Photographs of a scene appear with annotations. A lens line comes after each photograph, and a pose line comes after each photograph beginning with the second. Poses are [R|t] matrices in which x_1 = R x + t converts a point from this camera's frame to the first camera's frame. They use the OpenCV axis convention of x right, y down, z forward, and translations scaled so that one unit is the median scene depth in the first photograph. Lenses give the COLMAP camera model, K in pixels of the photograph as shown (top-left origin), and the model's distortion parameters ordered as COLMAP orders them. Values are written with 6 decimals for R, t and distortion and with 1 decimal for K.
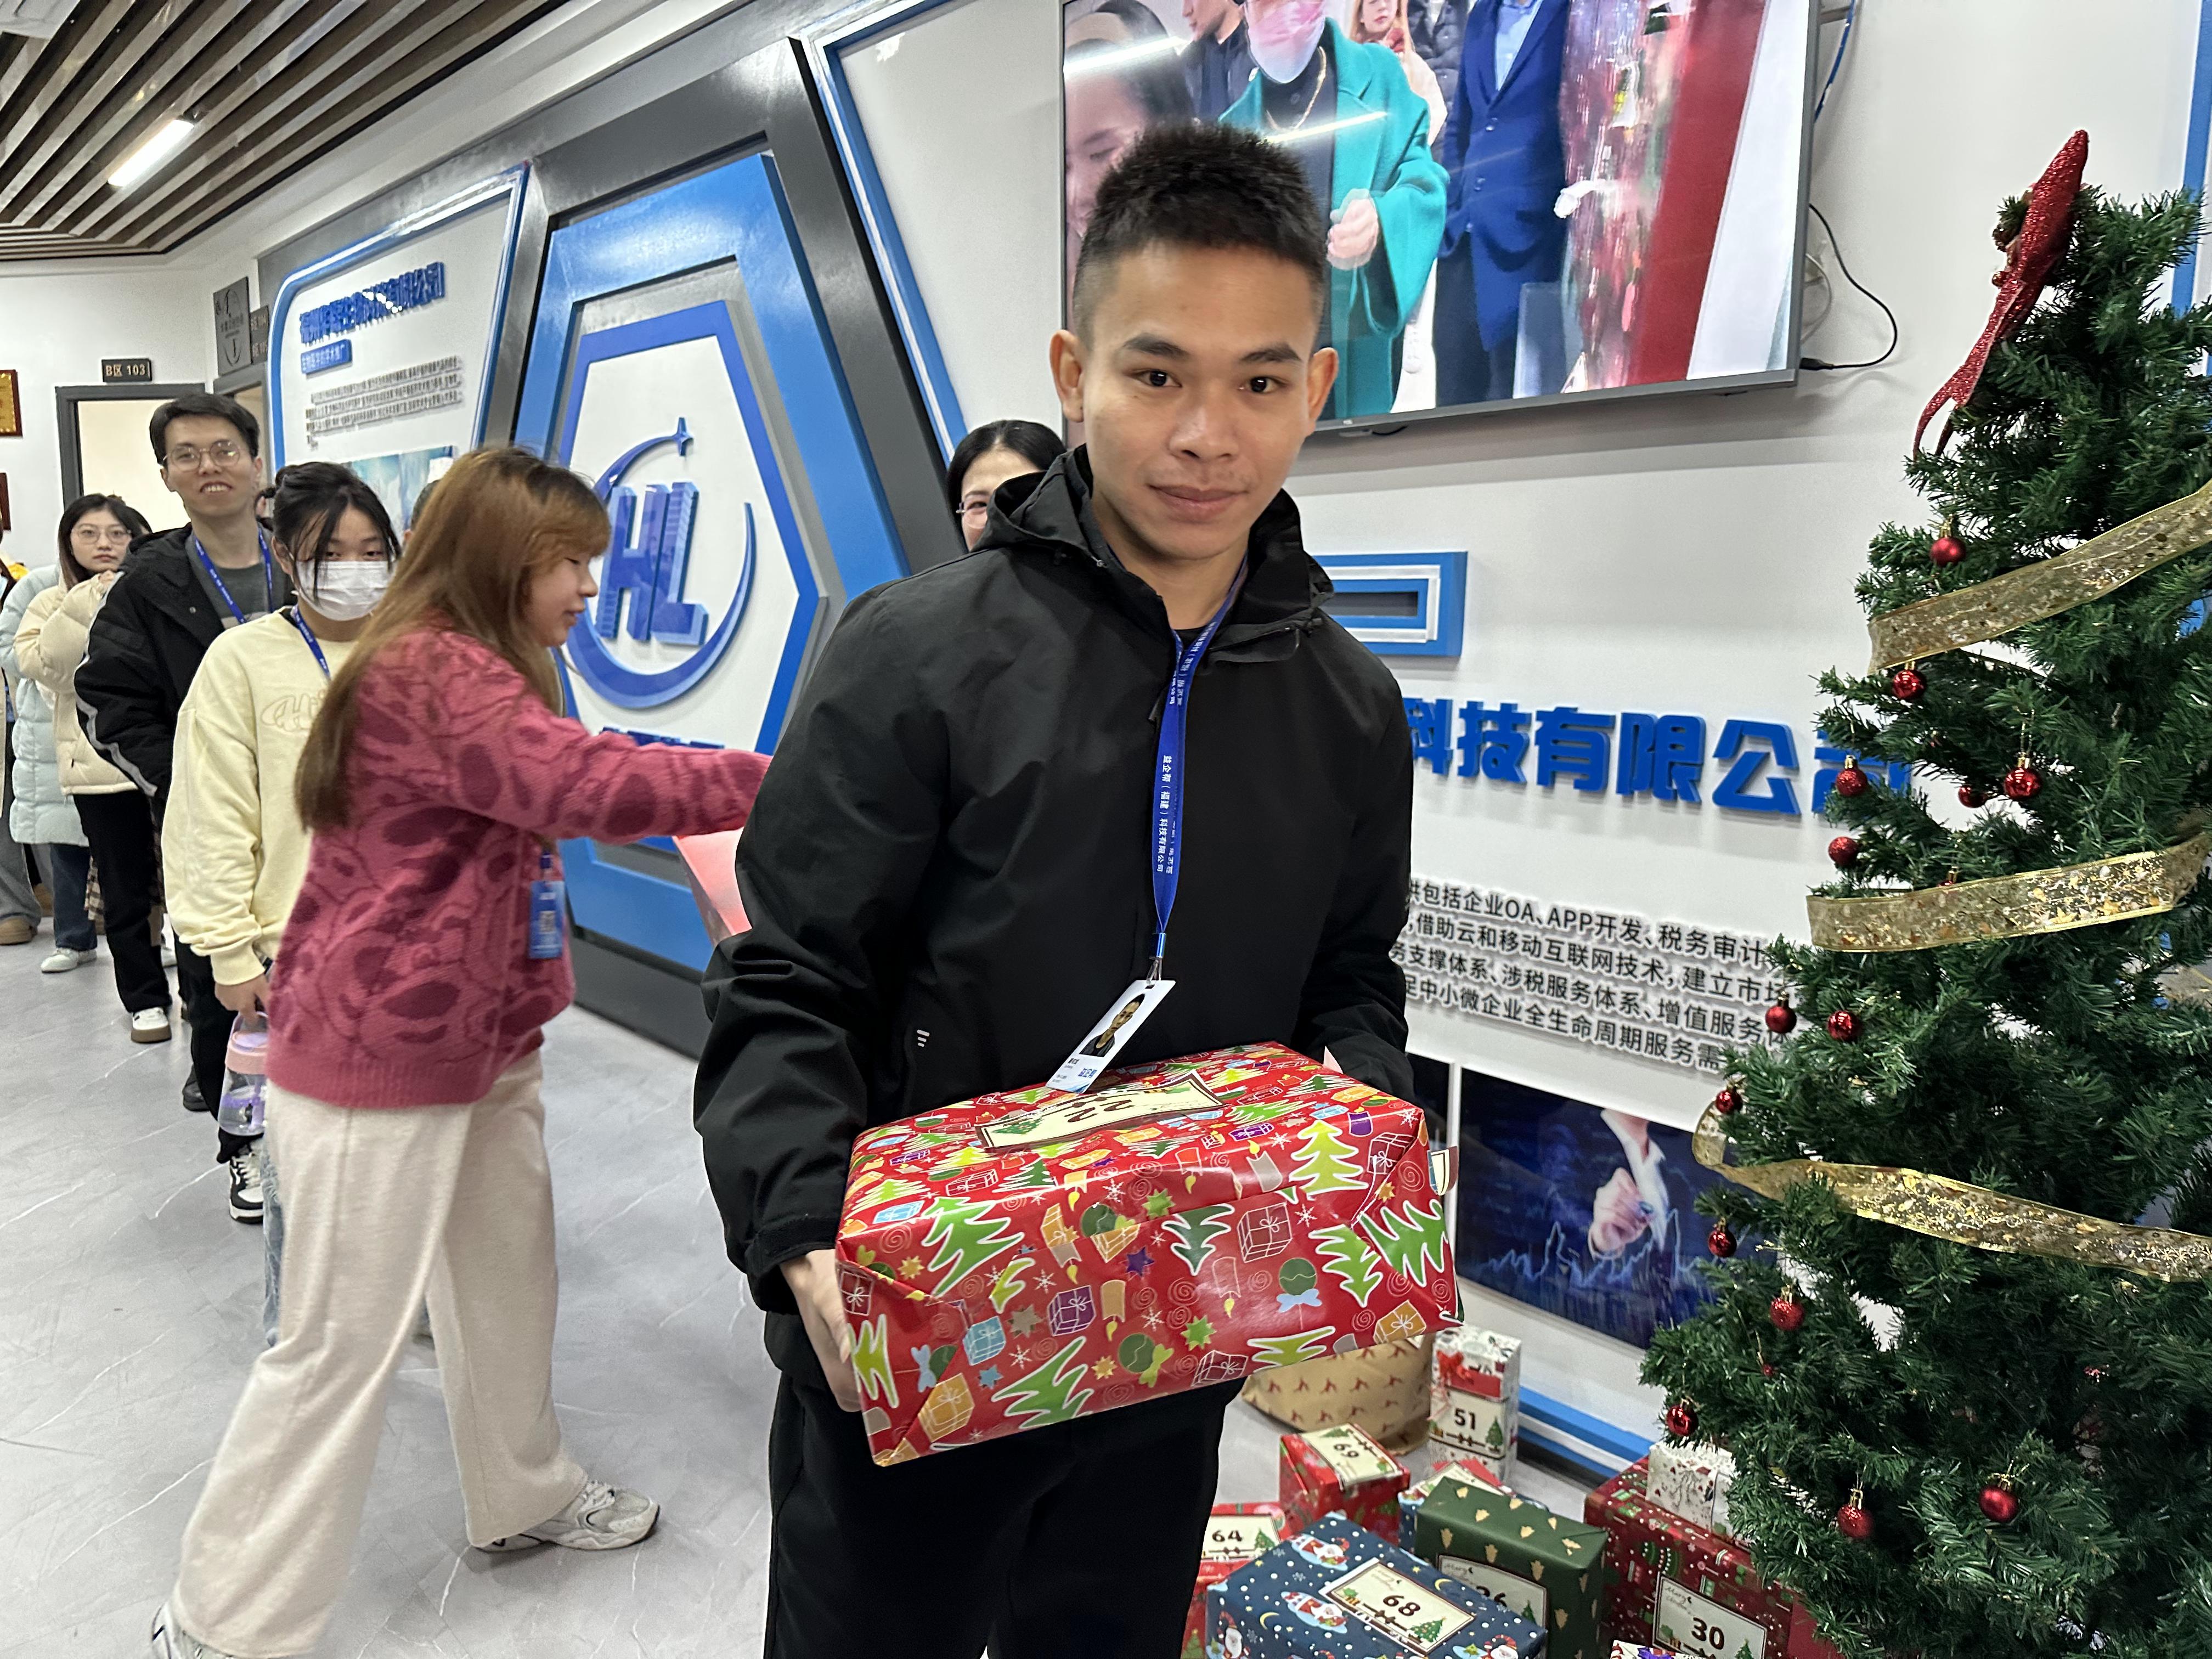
lens RADIAL K [[1556.9, 0, 1097.7], [0, 1556.9, 825.4], [0, 0, 1]] dist [0.132954, -0.183874]
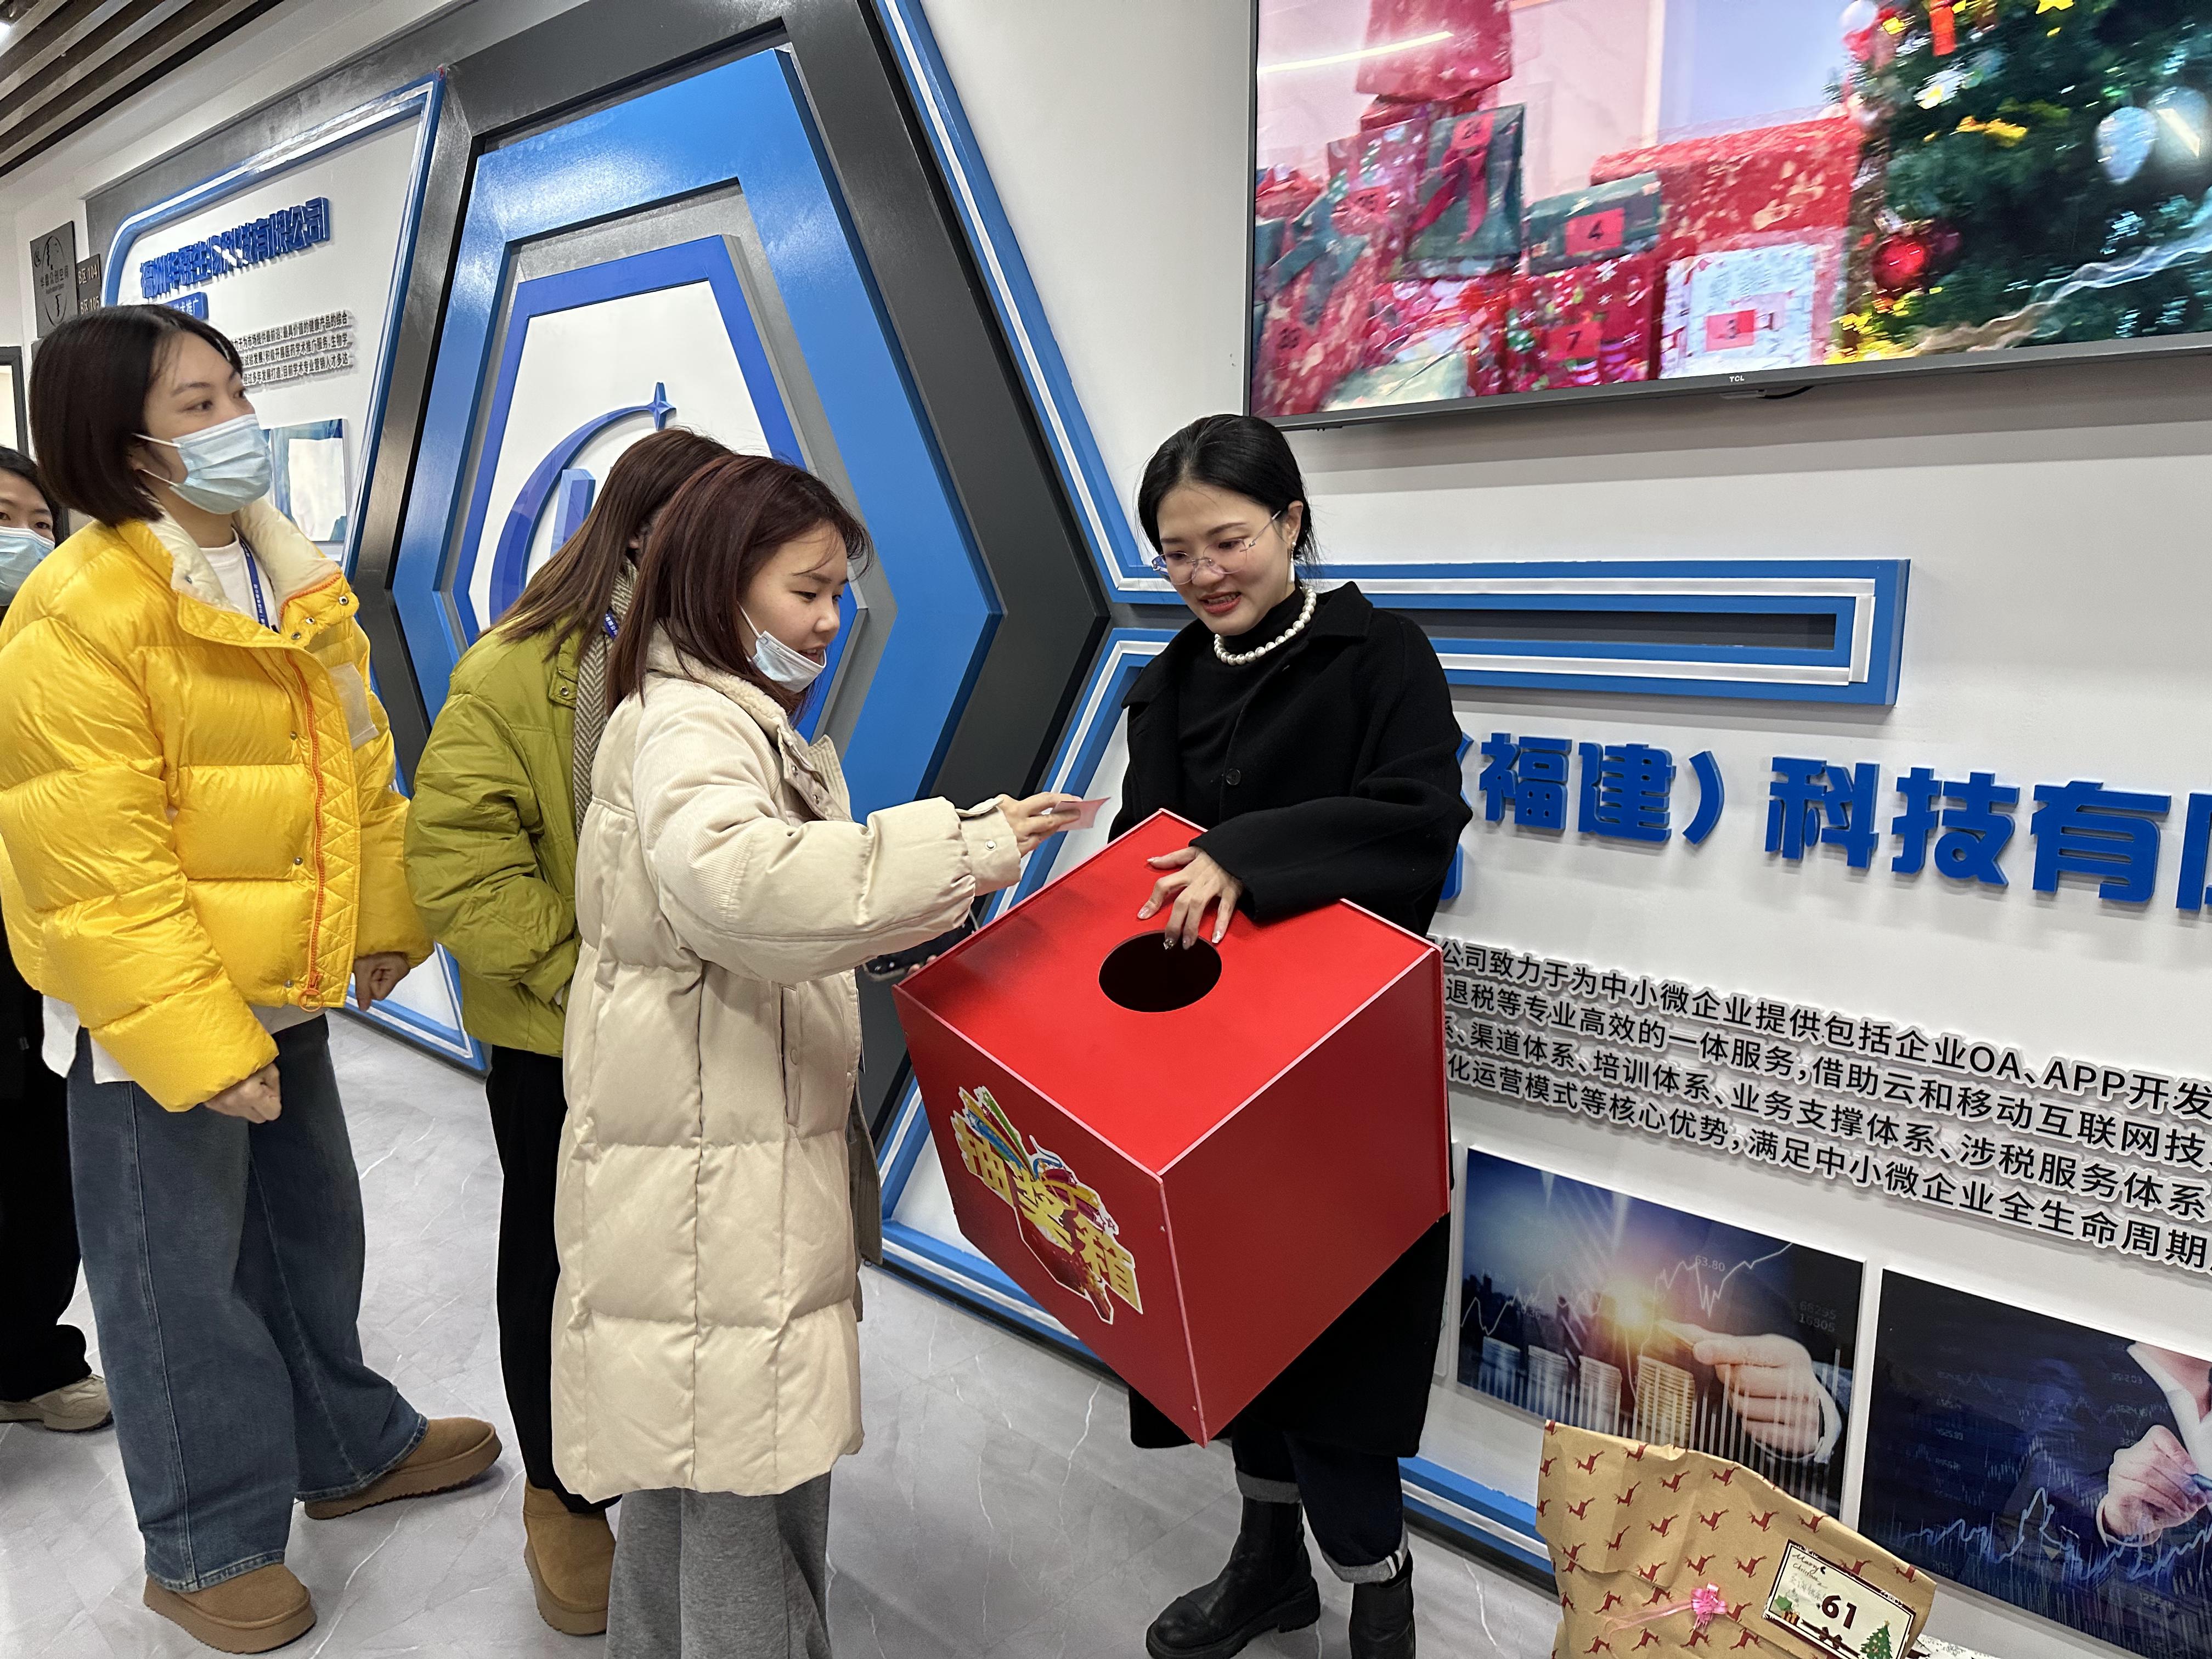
lens RADIAL K [[1595.6, 0, 1106.0], [0, 1595.6, 829.5], [0, 0, 1]] dist [0.008791, -0.008927]
pose [[0.996170, -0.014736, 0.086187, -0.191639], [0.013889, 0.999849, 0.010422, -0.063584], [-0.086328, -0.009185, 0.996224, 0.303857]]
